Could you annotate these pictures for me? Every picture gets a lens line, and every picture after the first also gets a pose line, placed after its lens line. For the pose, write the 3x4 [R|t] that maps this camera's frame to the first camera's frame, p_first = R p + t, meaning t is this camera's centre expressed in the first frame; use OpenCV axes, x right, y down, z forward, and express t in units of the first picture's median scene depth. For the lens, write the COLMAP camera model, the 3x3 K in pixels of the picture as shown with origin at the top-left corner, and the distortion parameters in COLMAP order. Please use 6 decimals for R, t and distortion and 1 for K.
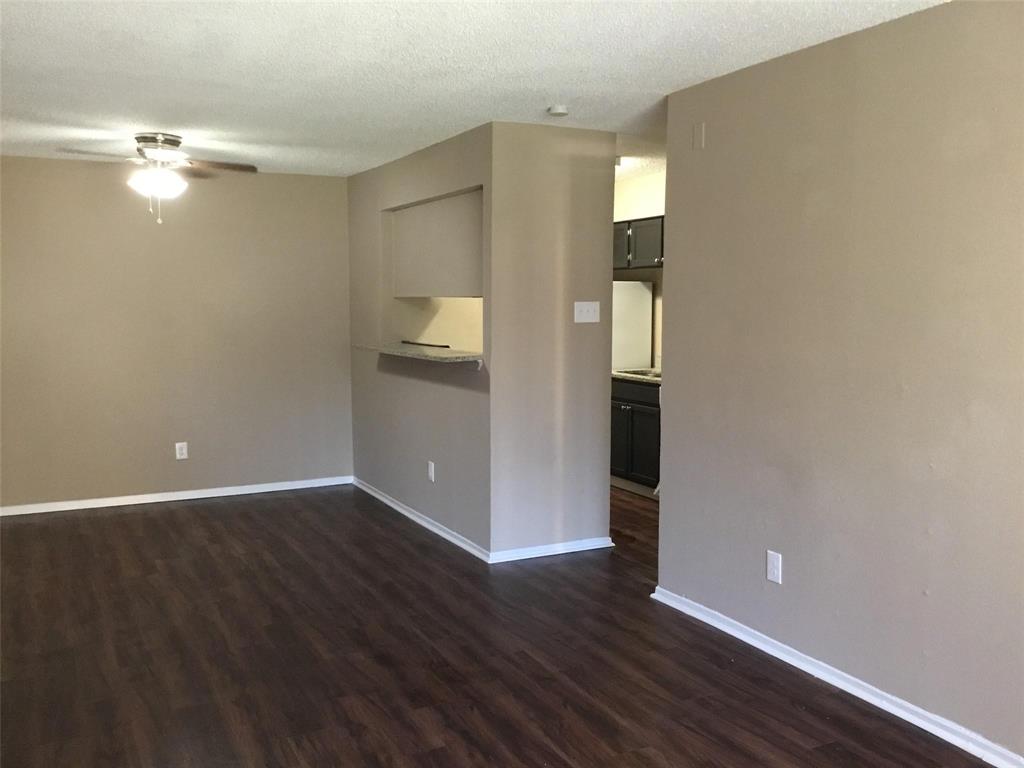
lens RADIAL K [[912.0, 0, 511.2], [0, 912.0, 382.5], [0, 0, 1]] dist [0.100903, -0.230156]
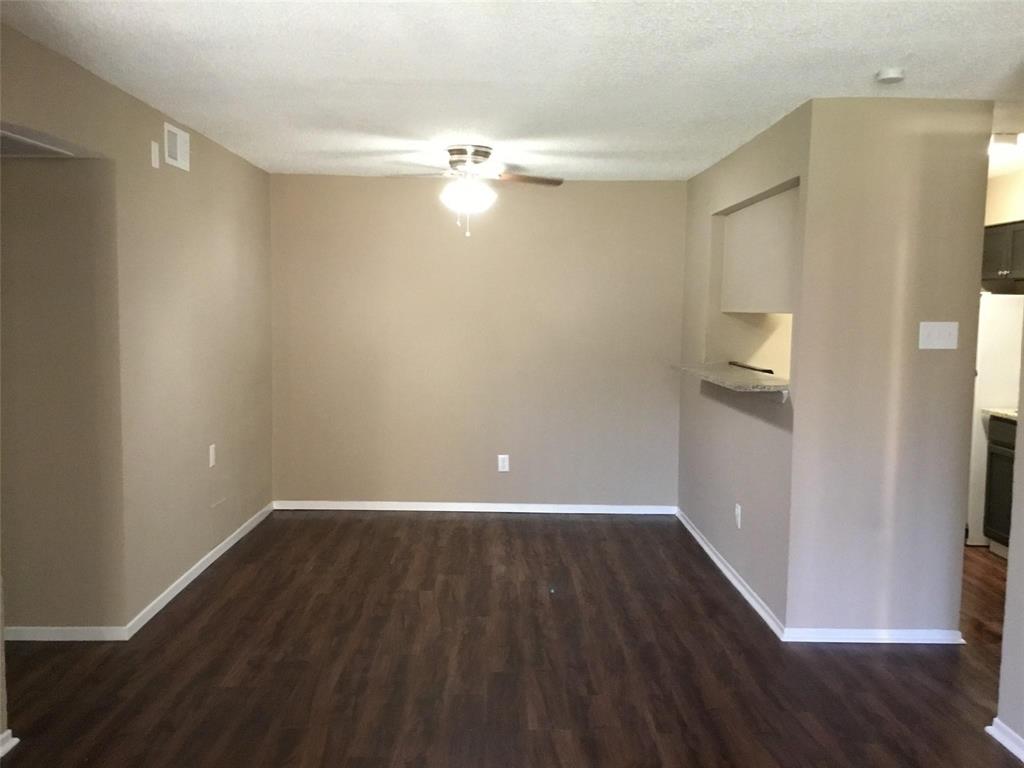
lens RADIAL K [[909.6, 0, 508.4], [0, 909.6, 385.6], [0, 0, 1]] dist [0.103044, -0.163688]
pose [[0.896522, 0.050768, -0.440081, 0.102937], [-0.054664, 0.998497, 0.003829, -0.018369], [0.439614, 0.020624, 0.897950, 0.144789]]
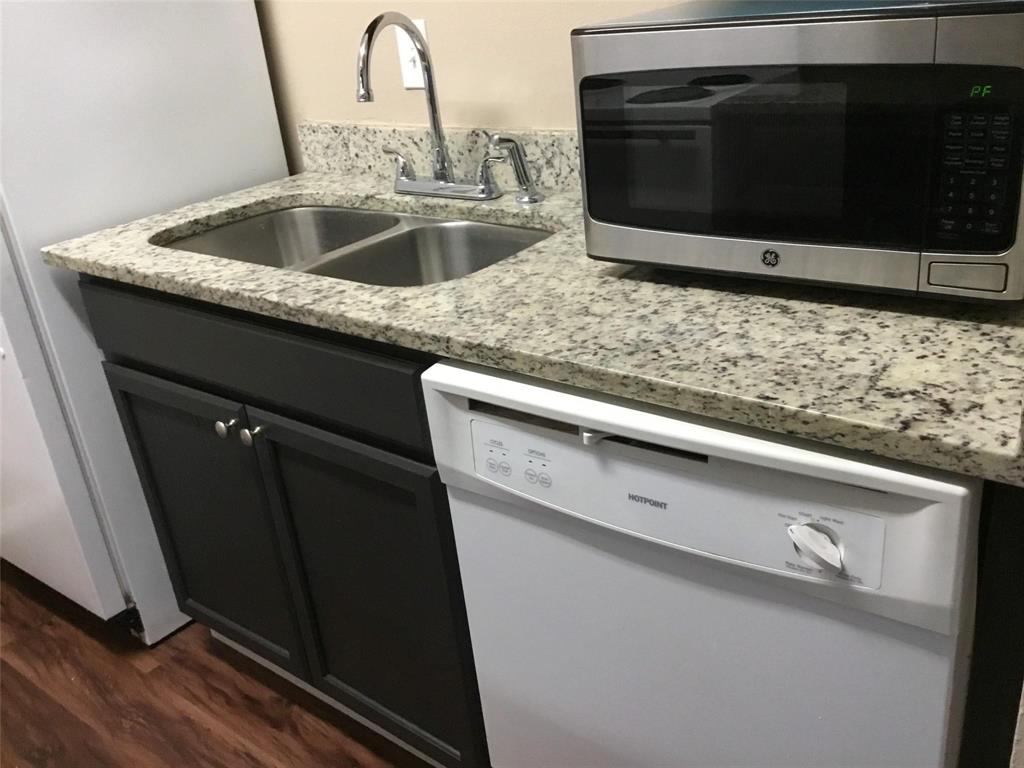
lens RADIAL K [[920.3, 0, 507.4], [0, 920.3, 387.1], [0, 0, 1]] dist [0.122933, -0.233298]
pose [[0.904915, -0.254773, 0.340910, 0.148739], [0.139496, 0.934330, 0.327975, -0.057435], [-0.402082, -0.249233, 0.881030, 1.051268]]
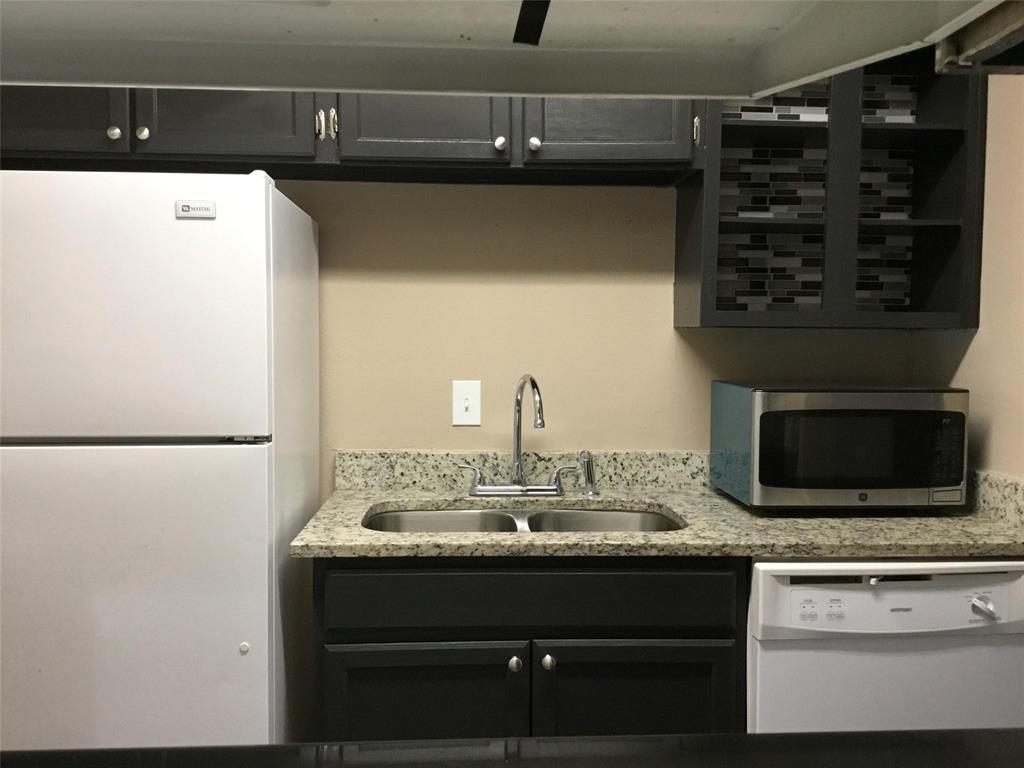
lens RADIAL K [[920.3, 0, 507.4], [0, 920.3, 387.1], [0, 0, 1]] dist [0.122933, -0.233298]
pose [[0.407762, -0.048662, 0.911791, -0.166872], [0.081494, 0.996533, 0.016740, -0.078897], [-0.909444, 0.067480, 0.410314, 1.180903]]
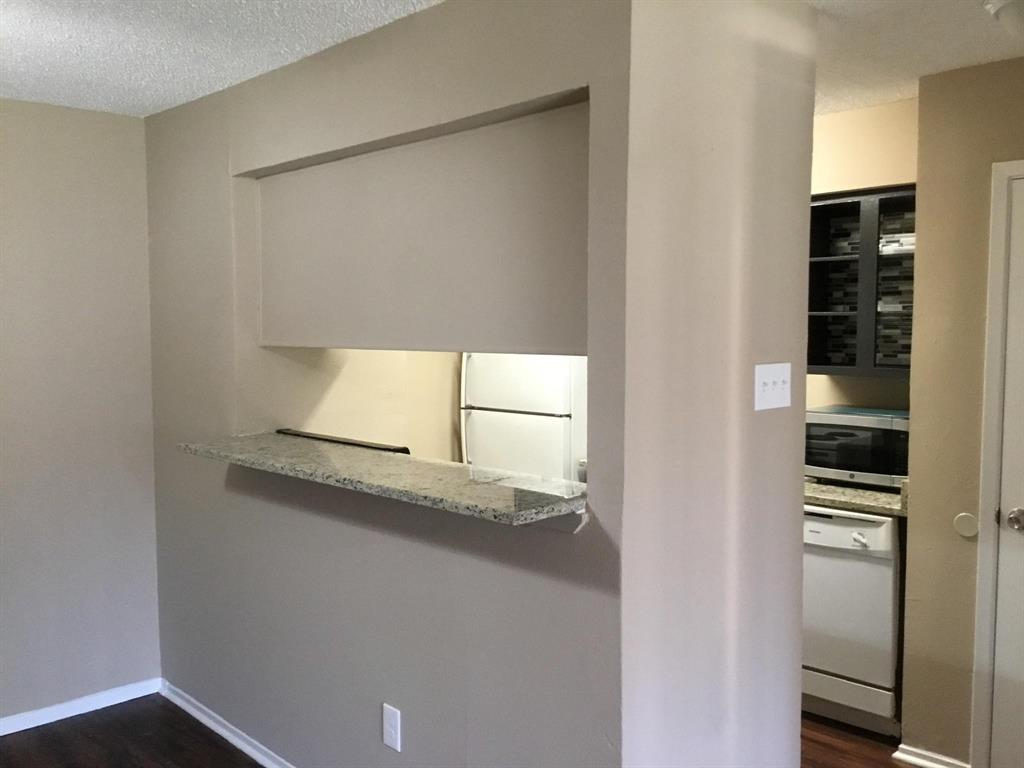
lens RADIAL K [[920.3, 0, 507.4], [0, 920.3, 387.1], [0, 0, 1]] dist [0.122933, -0.233298]
pose [[0.961766, -0.019893, 0.273148, -0.175949], [0.027451, 0.999338, -0.023879, -0.069033], [-0.272492, 0.030464, 0.961676, 0.589685]]
